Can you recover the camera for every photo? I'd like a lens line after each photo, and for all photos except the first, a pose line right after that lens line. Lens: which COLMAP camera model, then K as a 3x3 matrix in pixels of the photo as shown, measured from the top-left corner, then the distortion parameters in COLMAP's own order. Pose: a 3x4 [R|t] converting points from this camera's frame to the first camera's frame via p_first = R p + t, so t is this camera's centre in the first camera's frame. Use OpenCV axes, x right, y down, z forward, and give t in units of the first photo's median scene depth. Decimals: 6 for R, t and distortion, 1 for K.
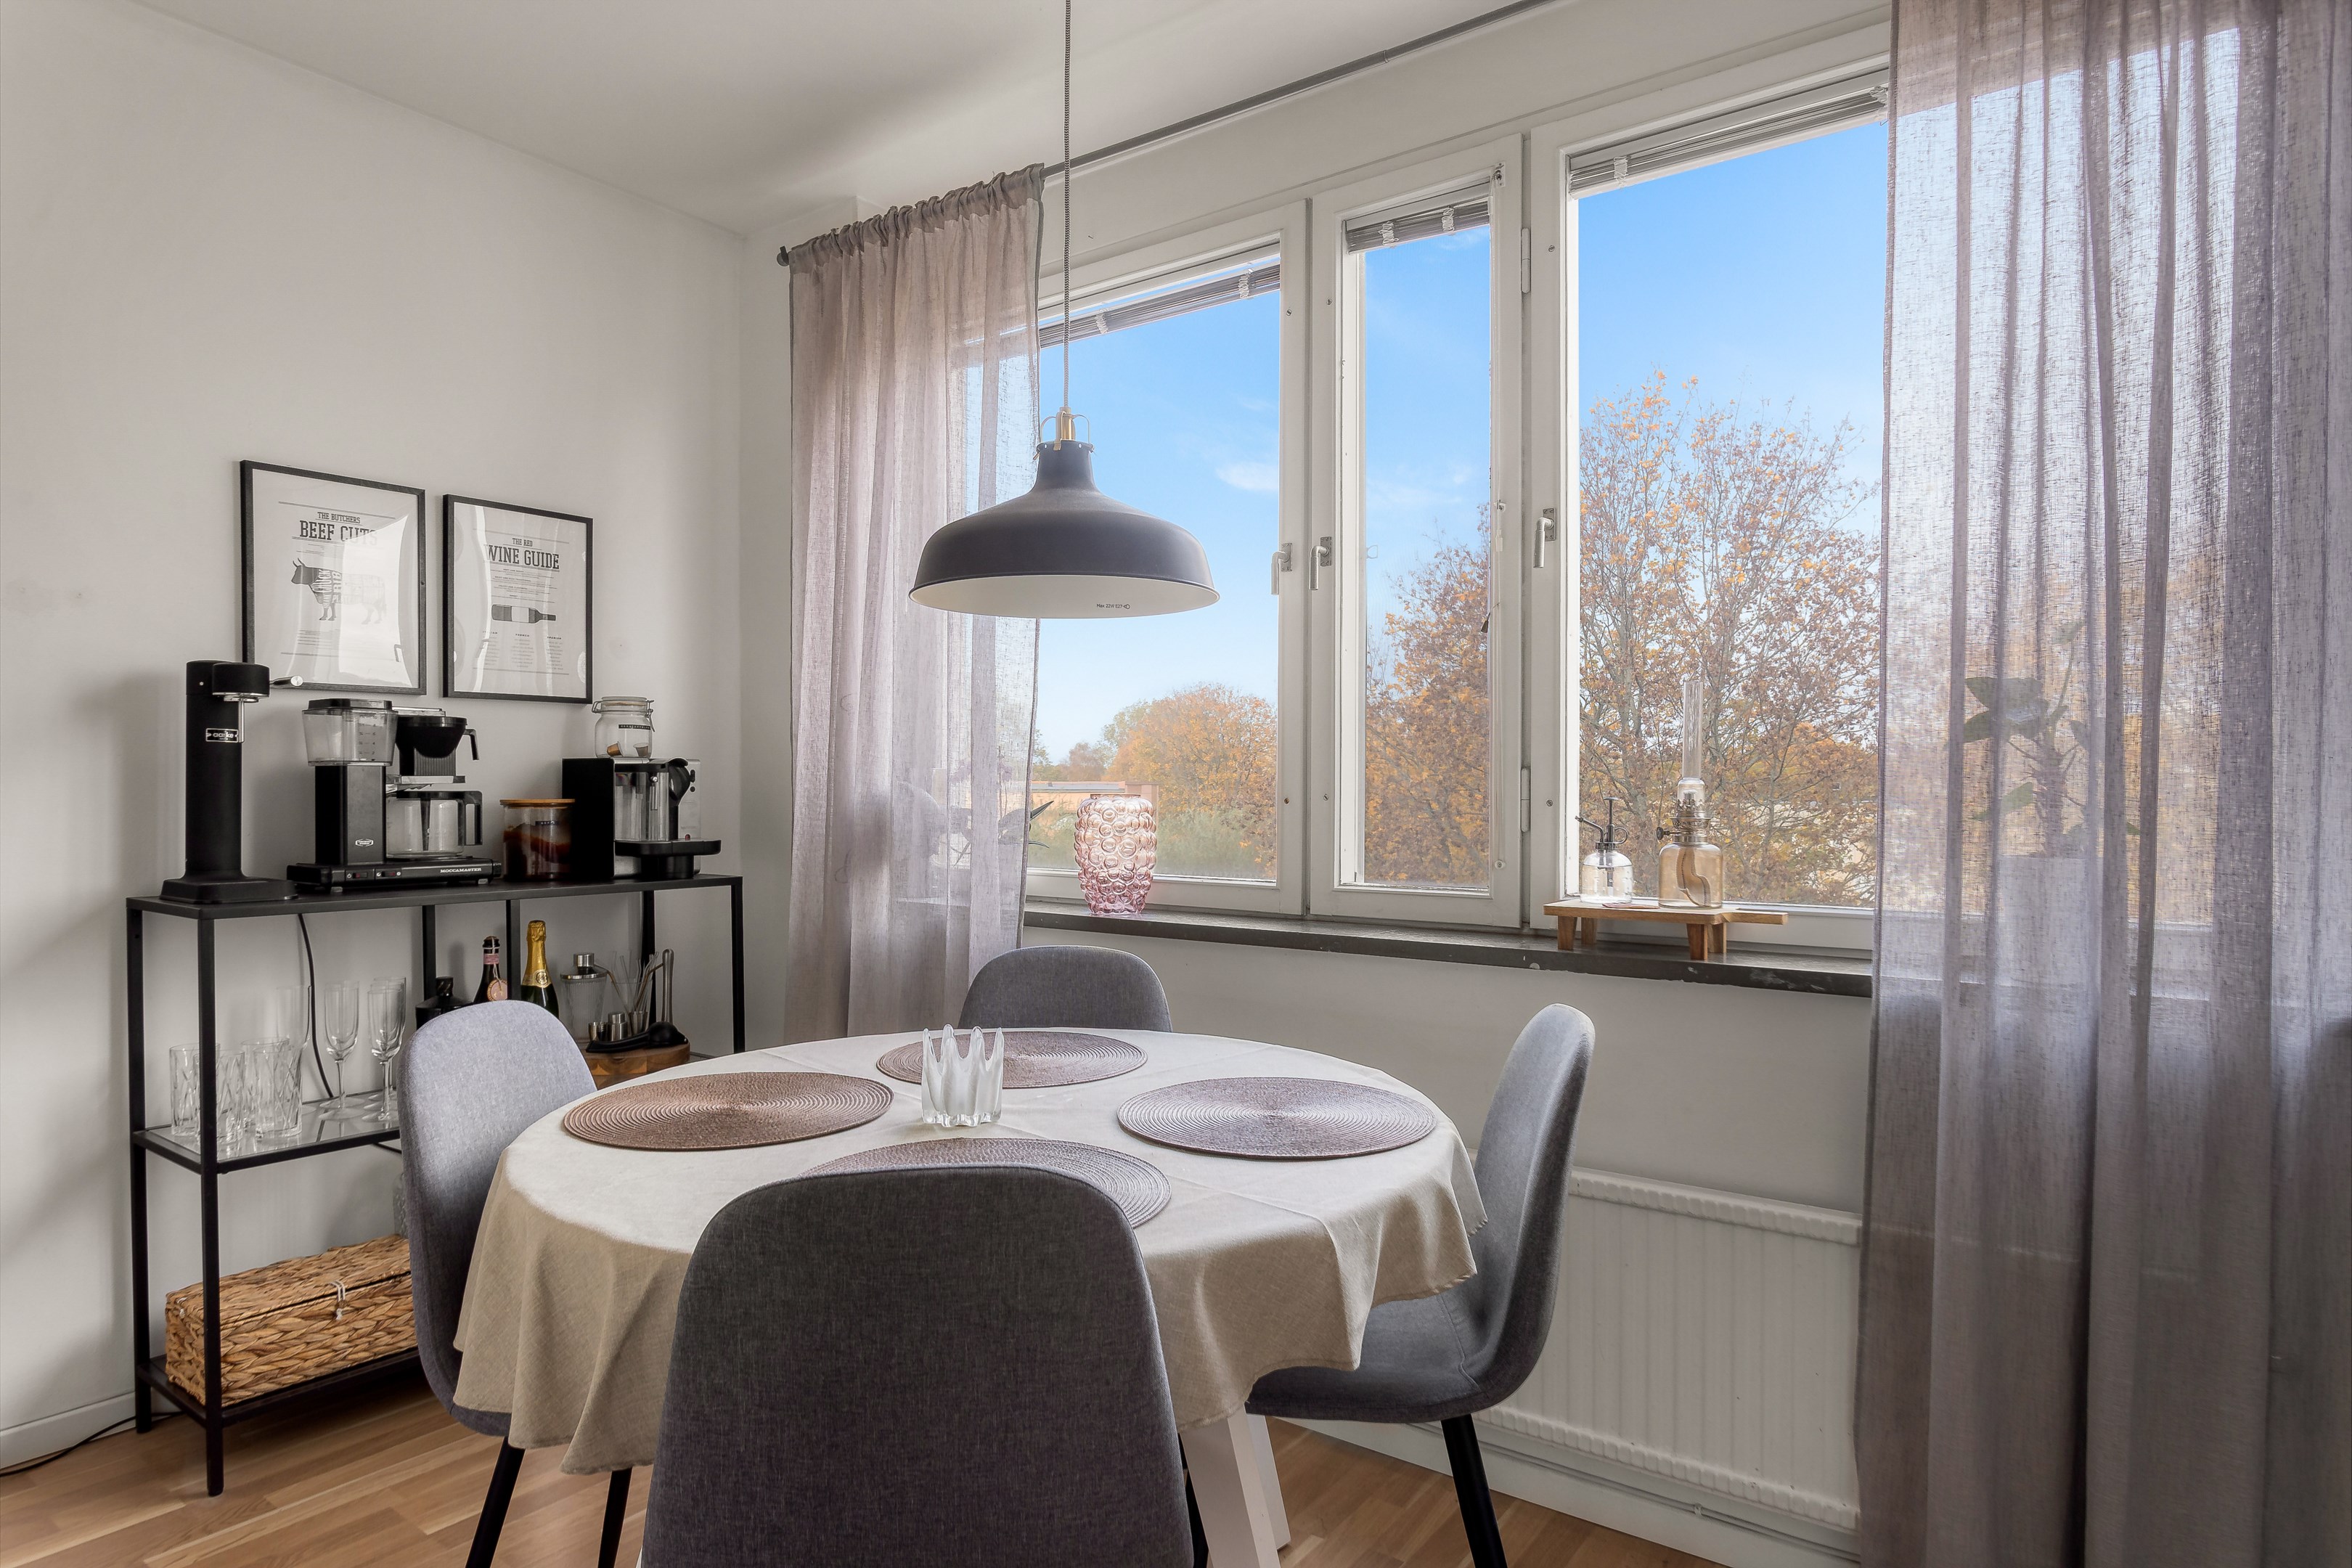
lens RADIAL K [[1340.2, 0, 1169.5], [0, 1340.2, 791.0], [0, 0, 1]] dist [-0.012521, 0.007544]
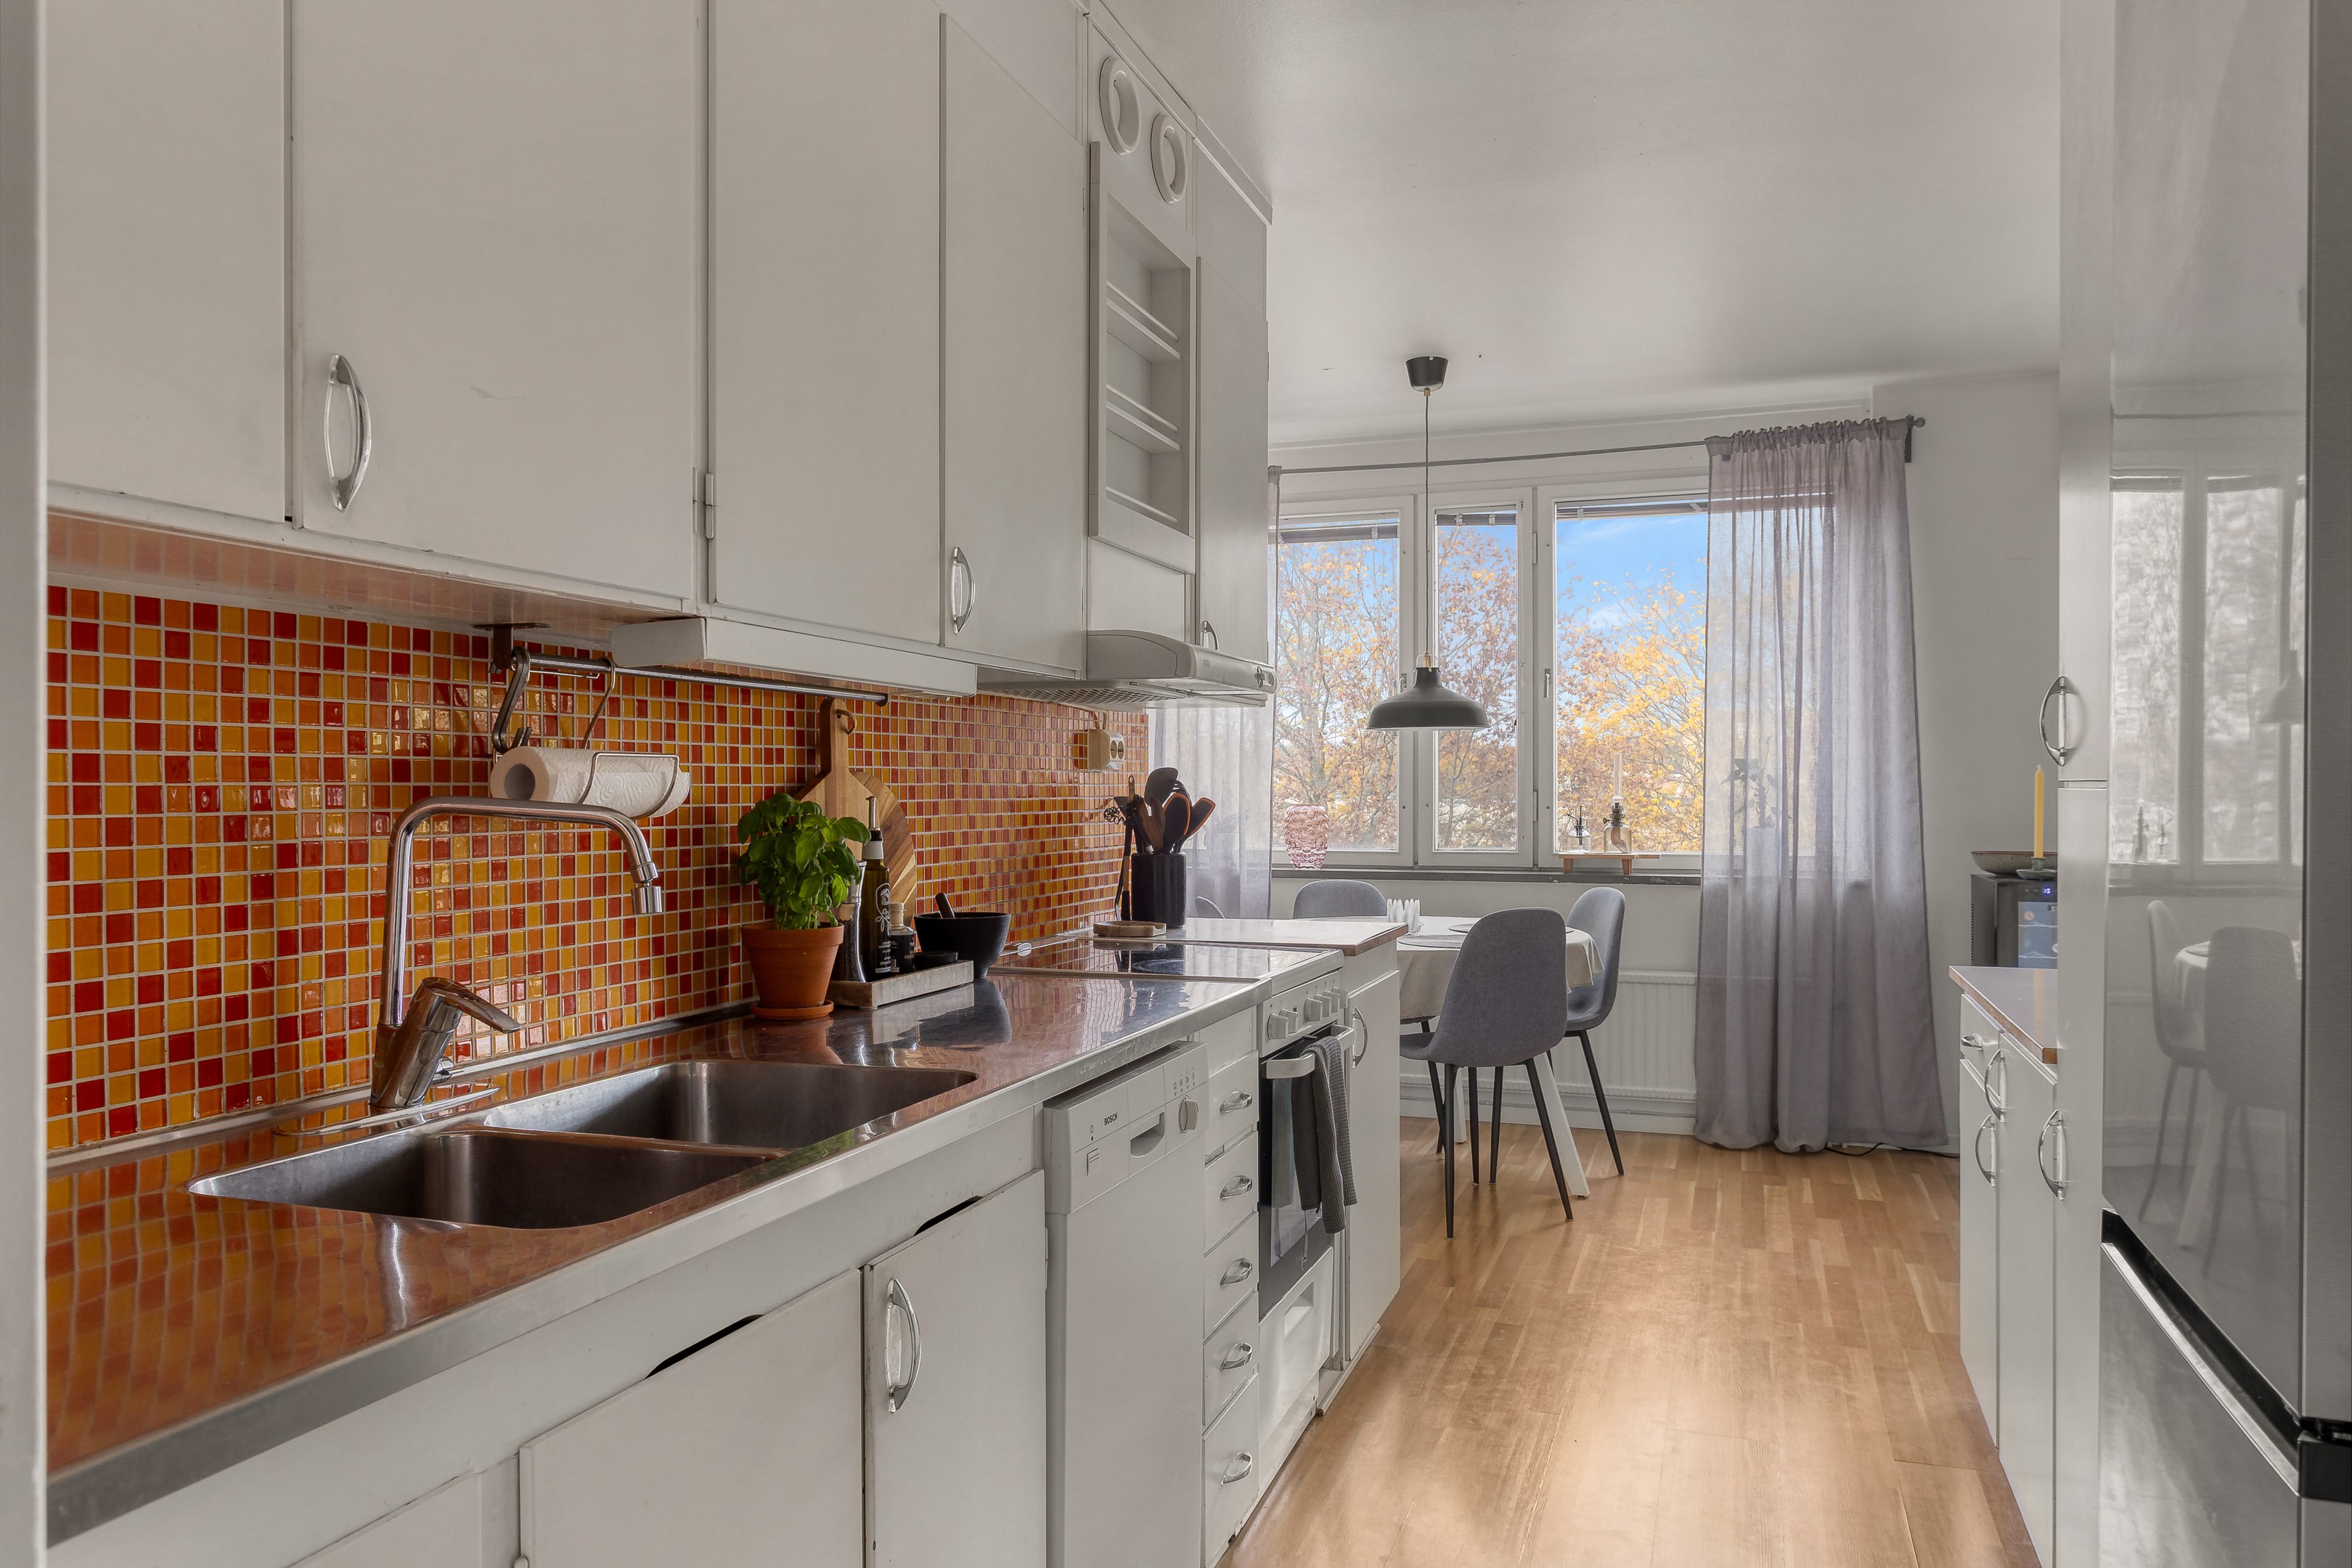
lens RADIAL K [[1618.4, 0, 1163.5], [0, 1618.4, 798.0], [0, 0, 1]] dist [-0.017482, 0.003387]
pose [[0.958583, -0.007750, 0.284709, -1.137437], [0.005654, 0.999951, 0.008183, -0.034755], [-0.284758, -0.006235, 0.958579, -1.414294]]
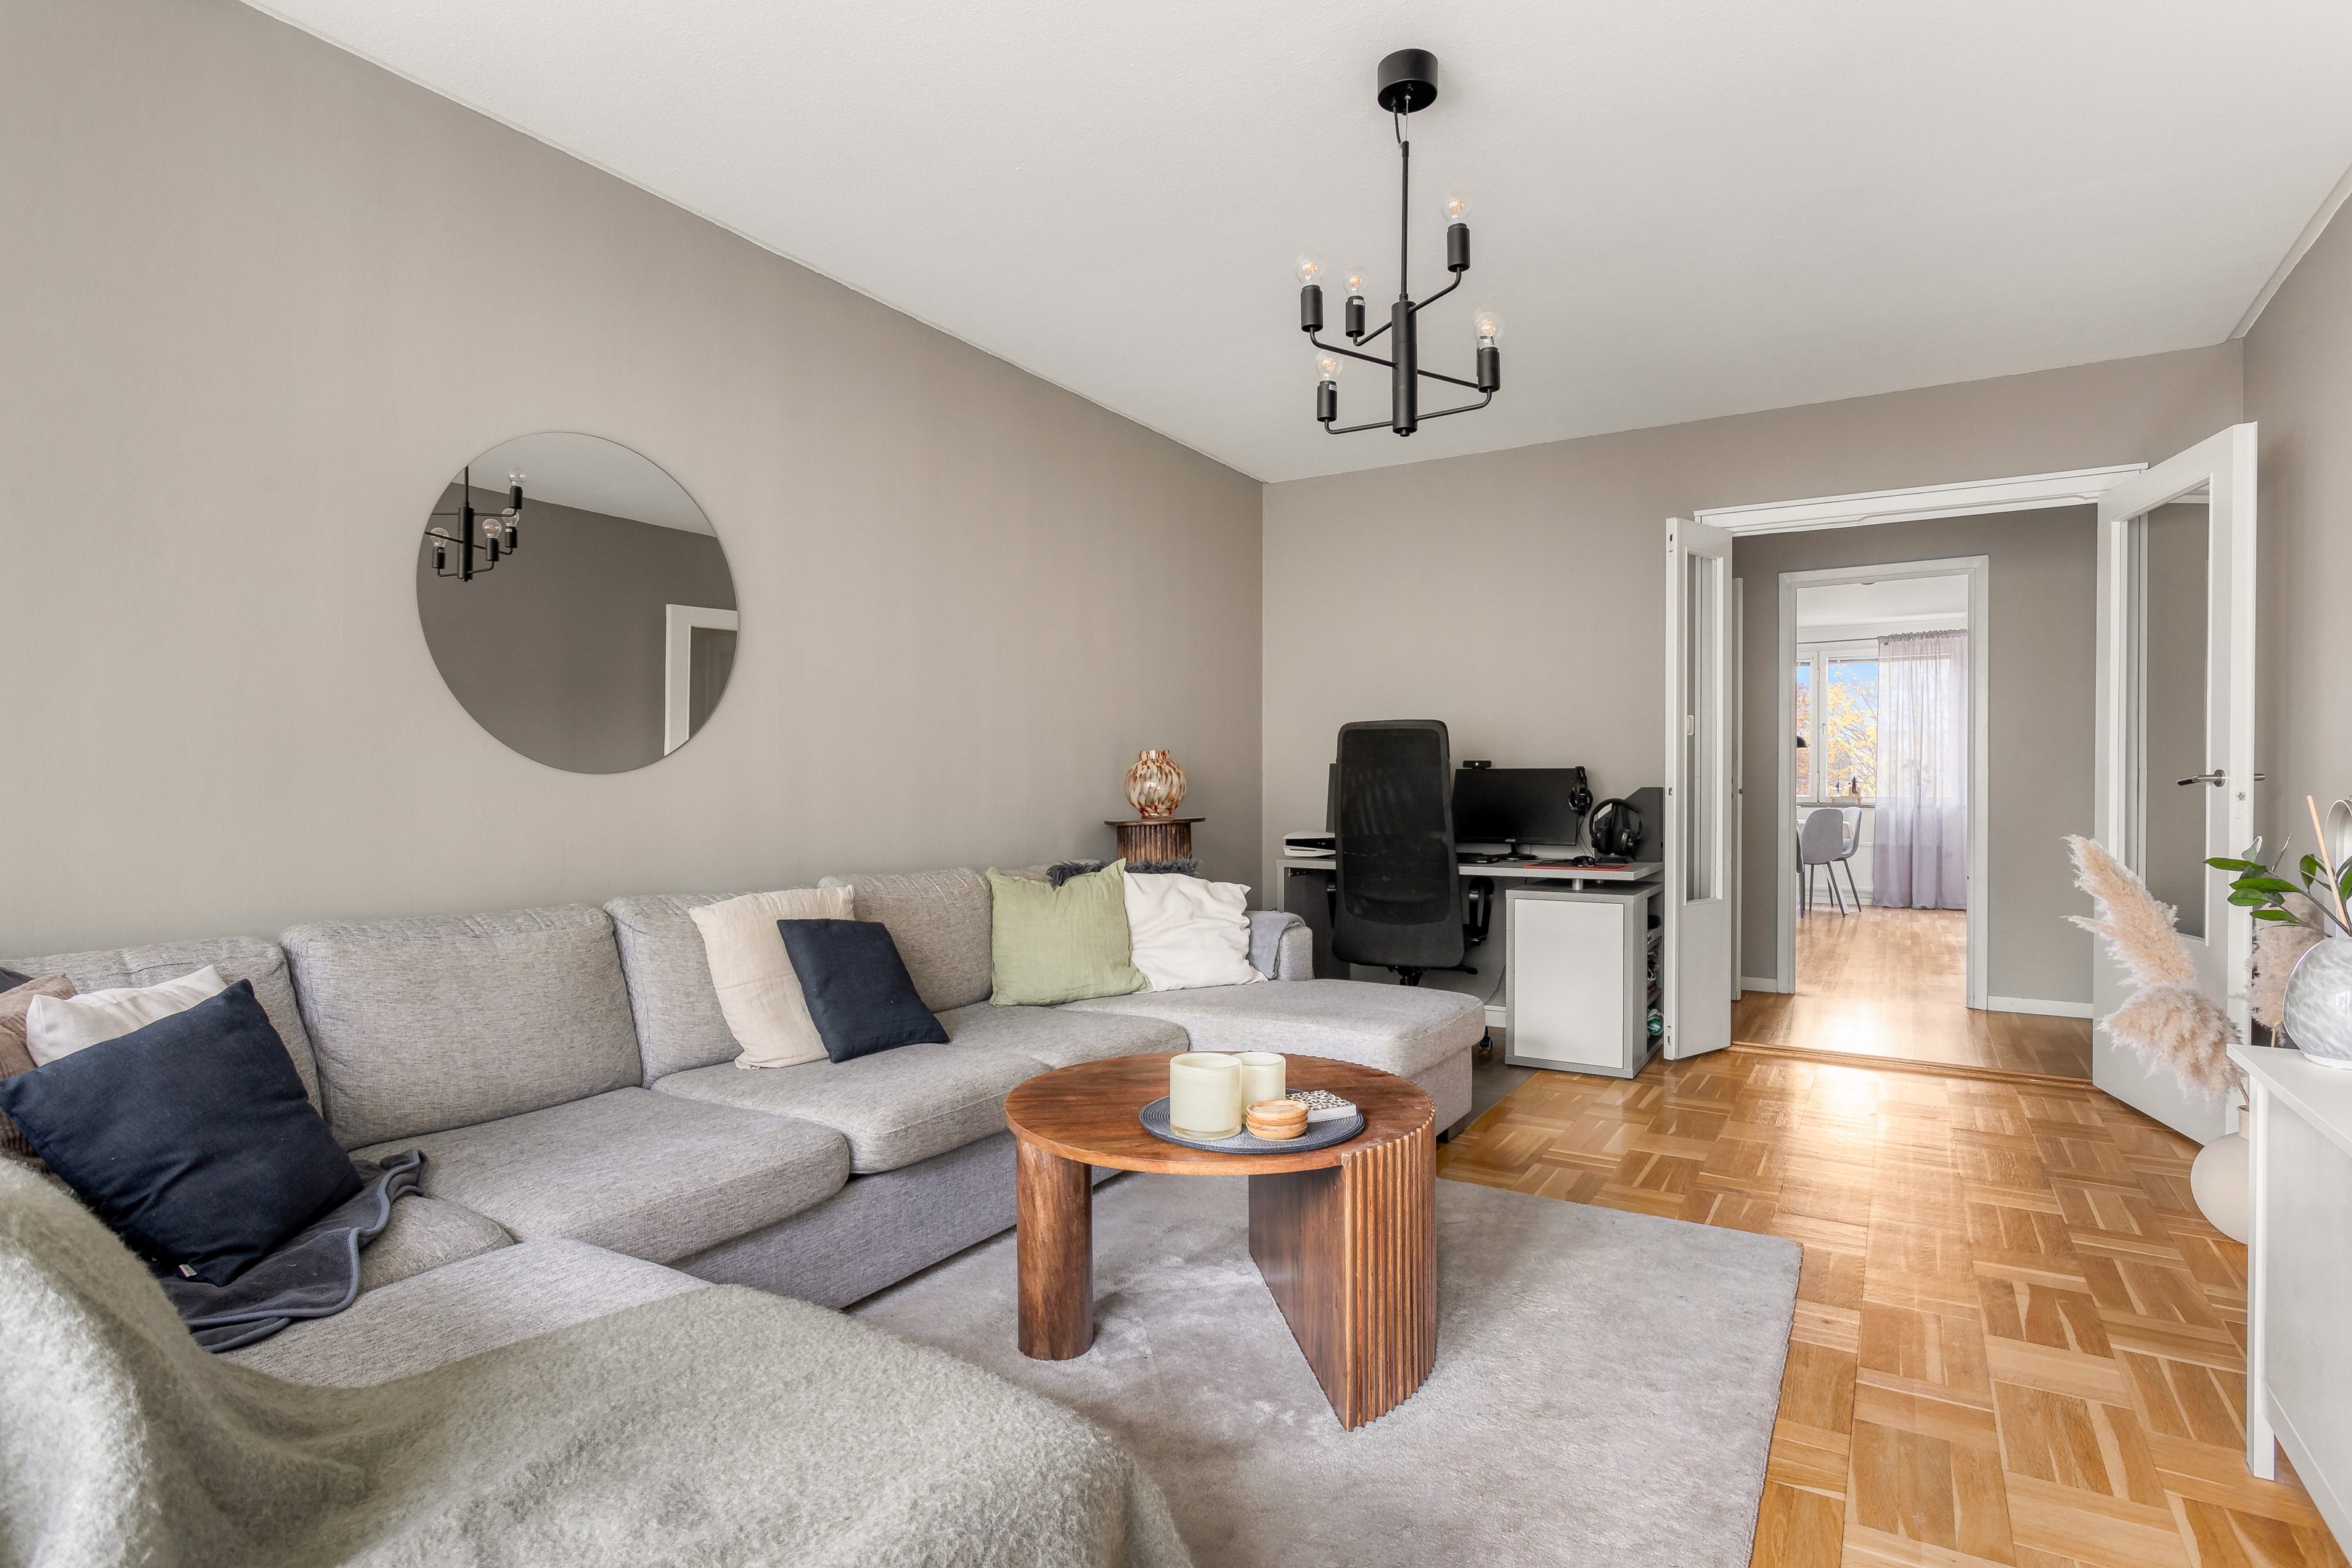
lens RADIAL K [[1174.4, 0, 1163.3], [0, 1174.4, 798.0], [0, 0, 1]] dist [-0.007874, -0.000231]
pose [[0.997620, -0.004160, 0.068833, -2.935989], [0.003694, 0.999969, 0.006900, 0.046375], [-0.068860, -0.006629, 0.997604, -3.830426]]
